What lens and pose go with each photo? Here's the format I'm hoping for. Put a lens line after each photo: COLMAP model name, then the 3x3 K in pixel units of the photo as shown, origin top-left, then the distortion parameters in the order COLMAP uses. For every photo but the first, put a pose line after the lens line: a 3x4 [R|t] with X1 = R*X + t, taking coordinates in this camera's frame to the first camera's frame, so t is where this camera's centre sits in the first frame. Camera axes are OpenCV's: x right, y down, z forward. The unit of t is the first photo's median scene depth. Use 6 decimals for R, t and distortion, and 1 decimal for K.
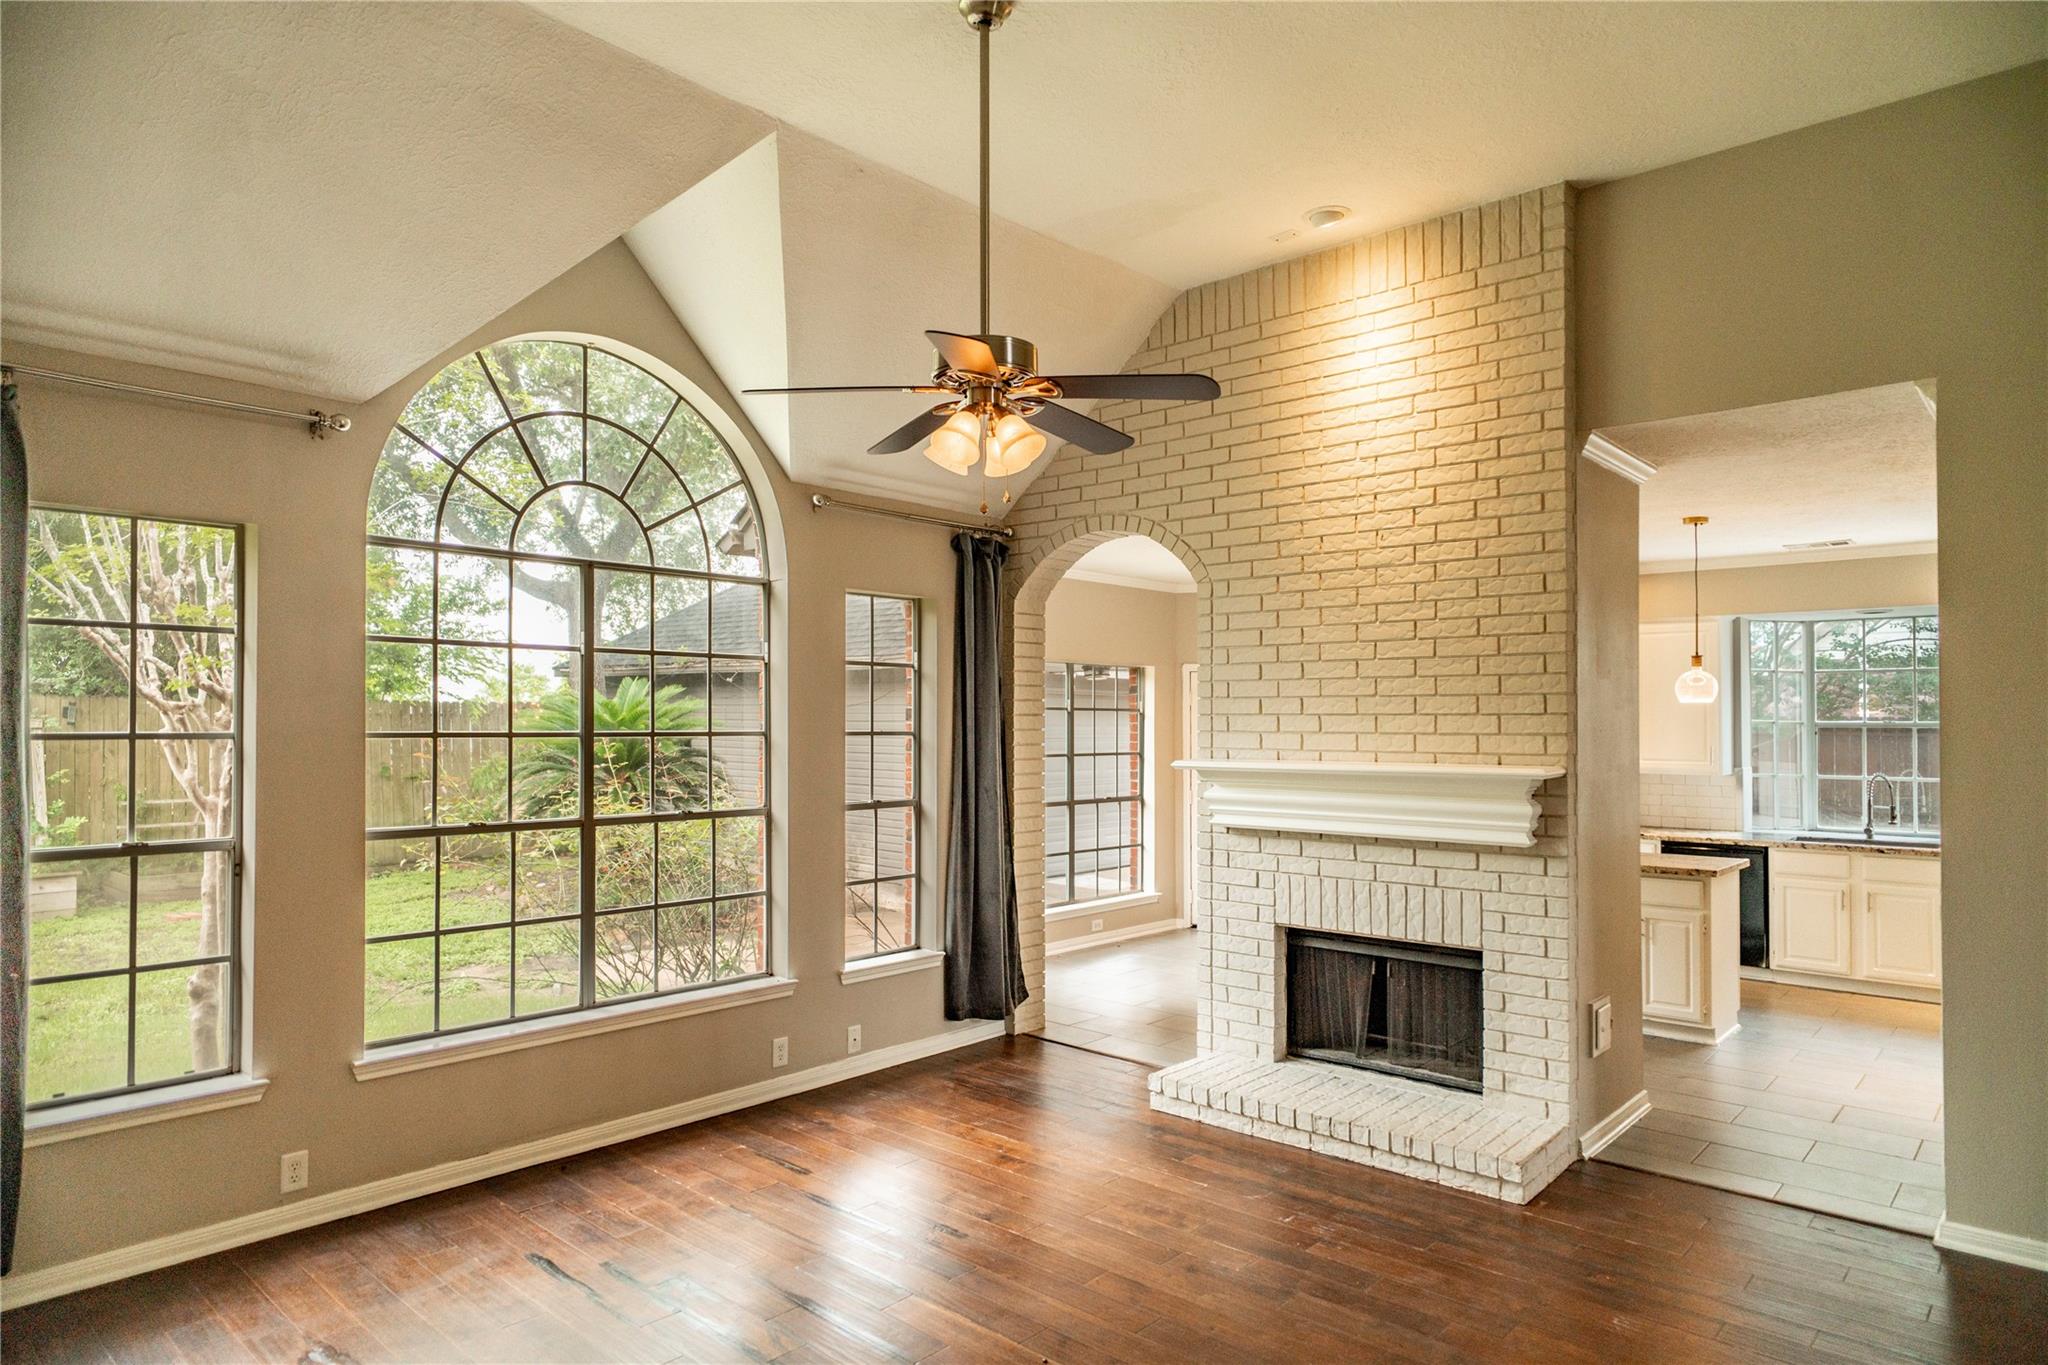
lens RADIAL K [[1228.4, 0, 1024.7], [0, 1228.4, 688.8], [0, 0, 1]] dist [-0.000611, -0.002450]
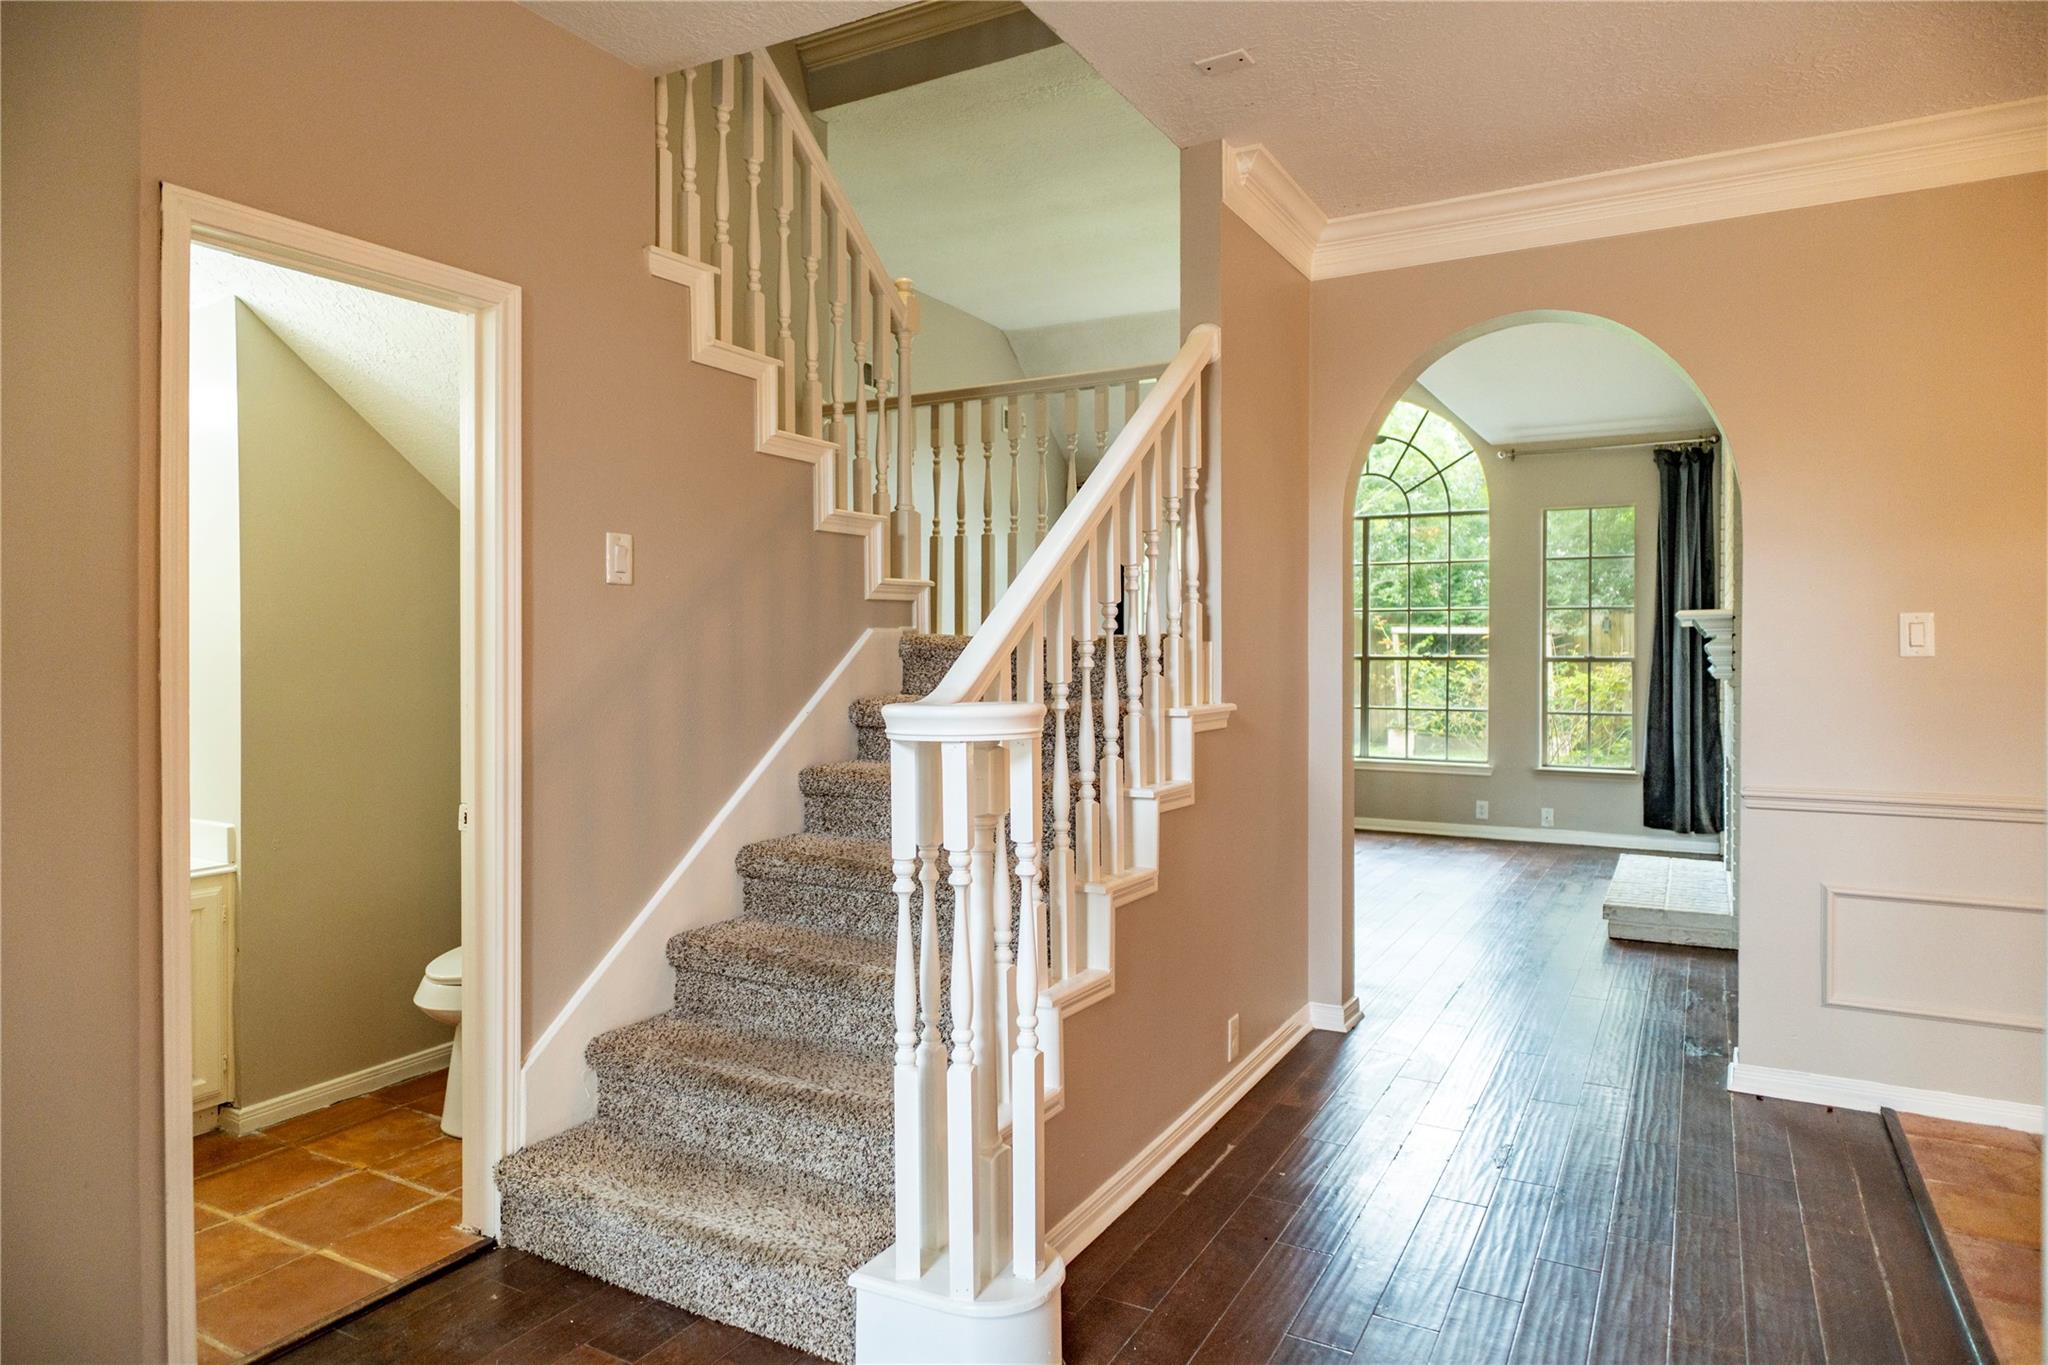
lens RADIAL K [[1228.4, 0, 1008.6], [0, 1228.4, 687.3], [0, 0, 1]] dist [-0.000611, -0.002450]
pose [[0.196517, 0.020082, -0.980295, 1.149027], [0.022920, 0.999423, 0.025069, 0.078657], [0.980233, -0.027394, 0.195943, 0.091092]]
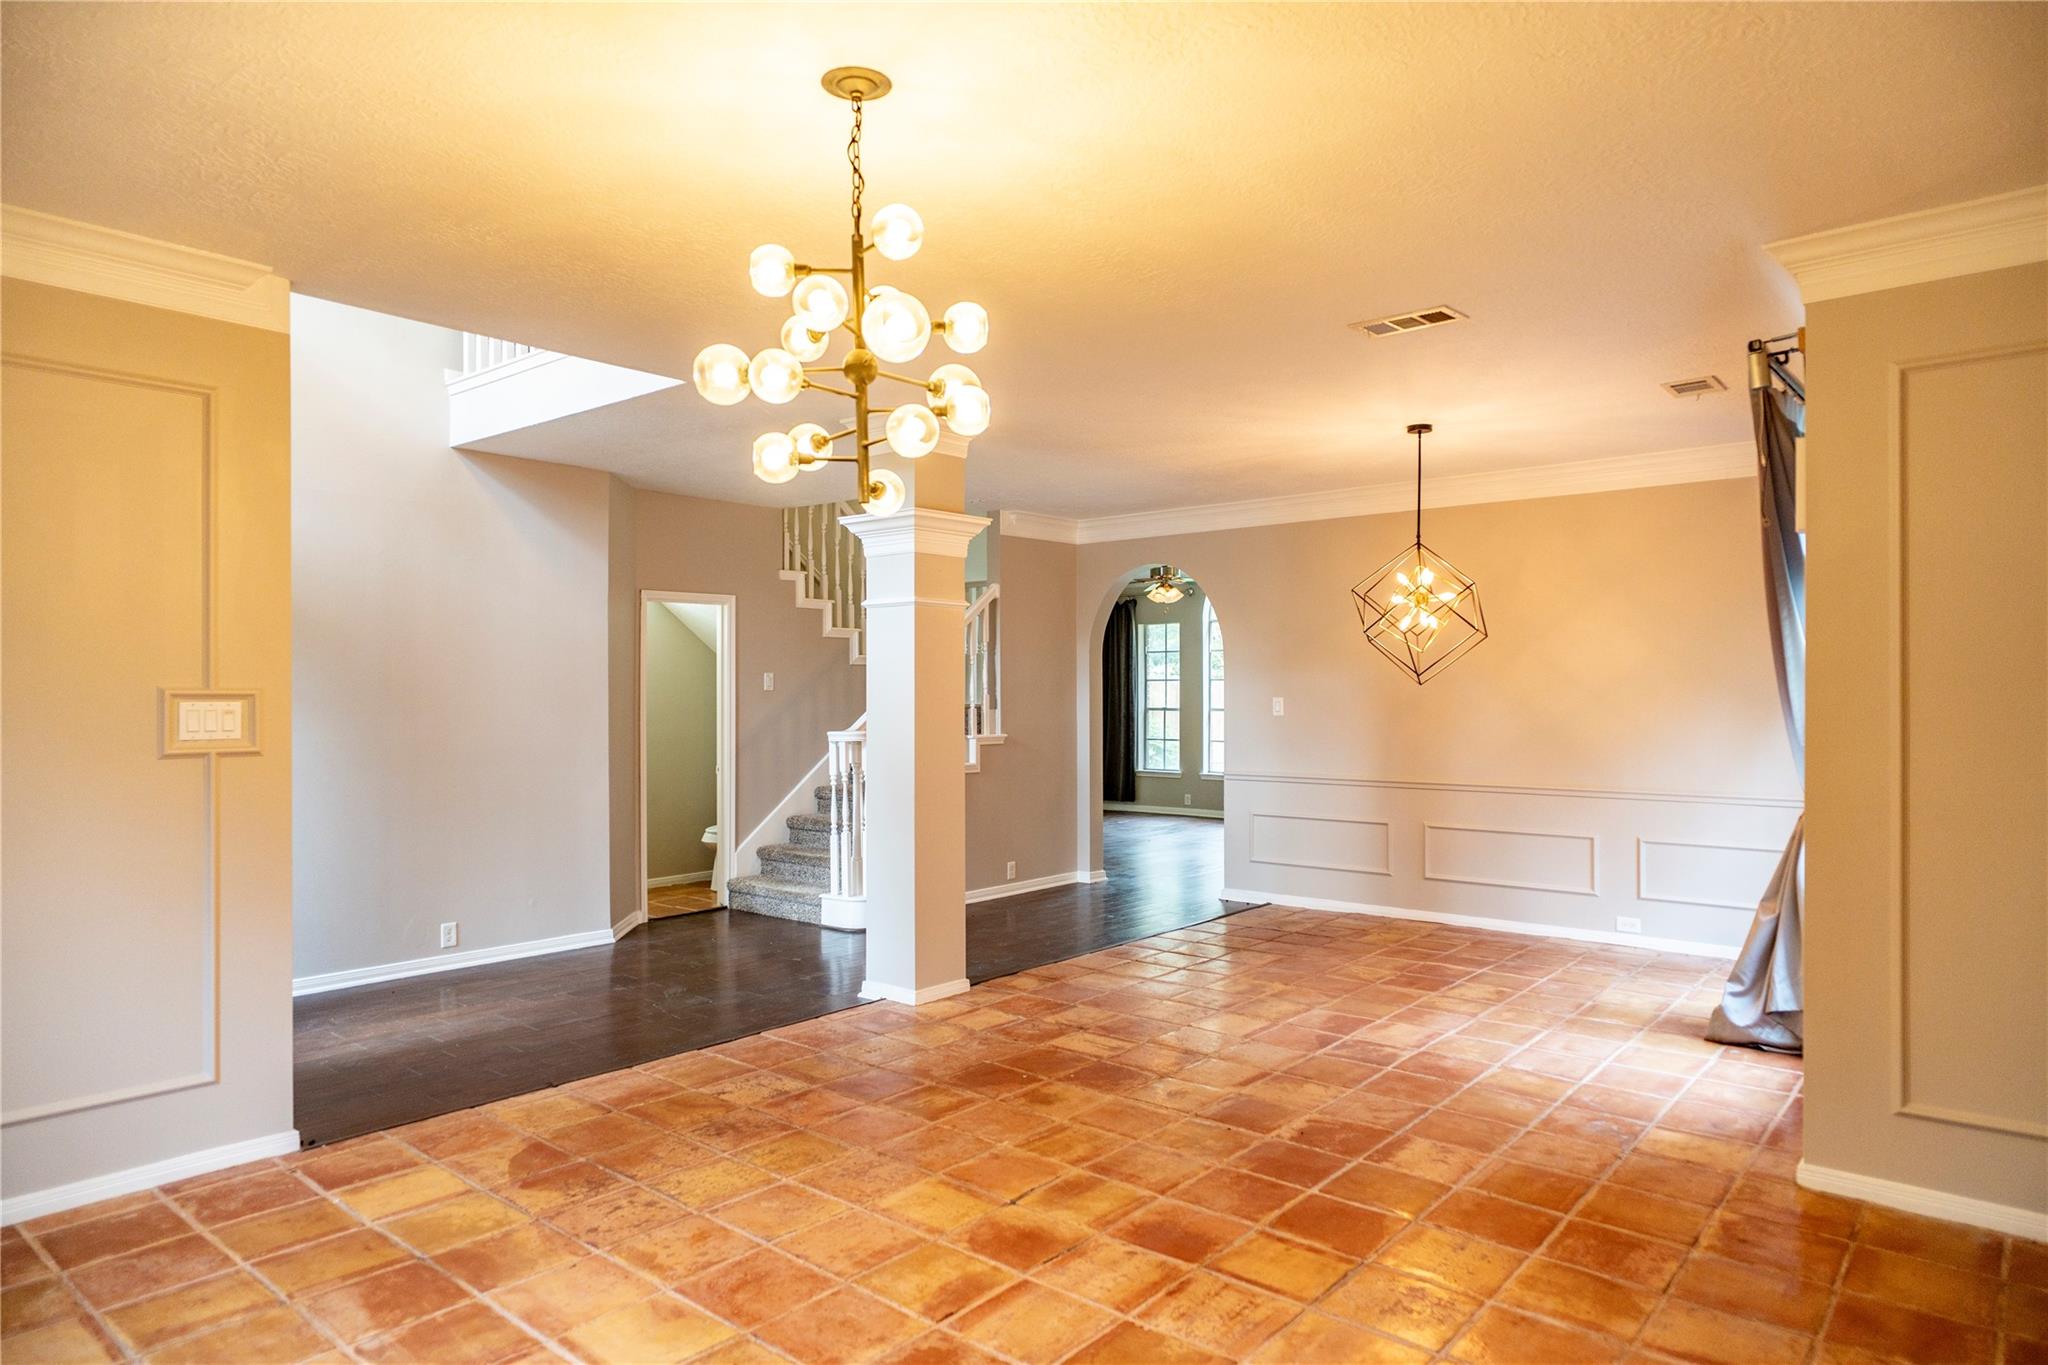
lens RADIAL K [[1228.4, 0, 1016.1], [0, 1228.4, 680.8], [0, 0, 1]] dist [-0.000611, -0.002450]
pose [[0.016528, -0.007878, -0.999832, 2.138589], [0.032824, 0.999434, -0.007332, 0.049758], [0.999324, -0.032697, 0.016777, 0.316171]]
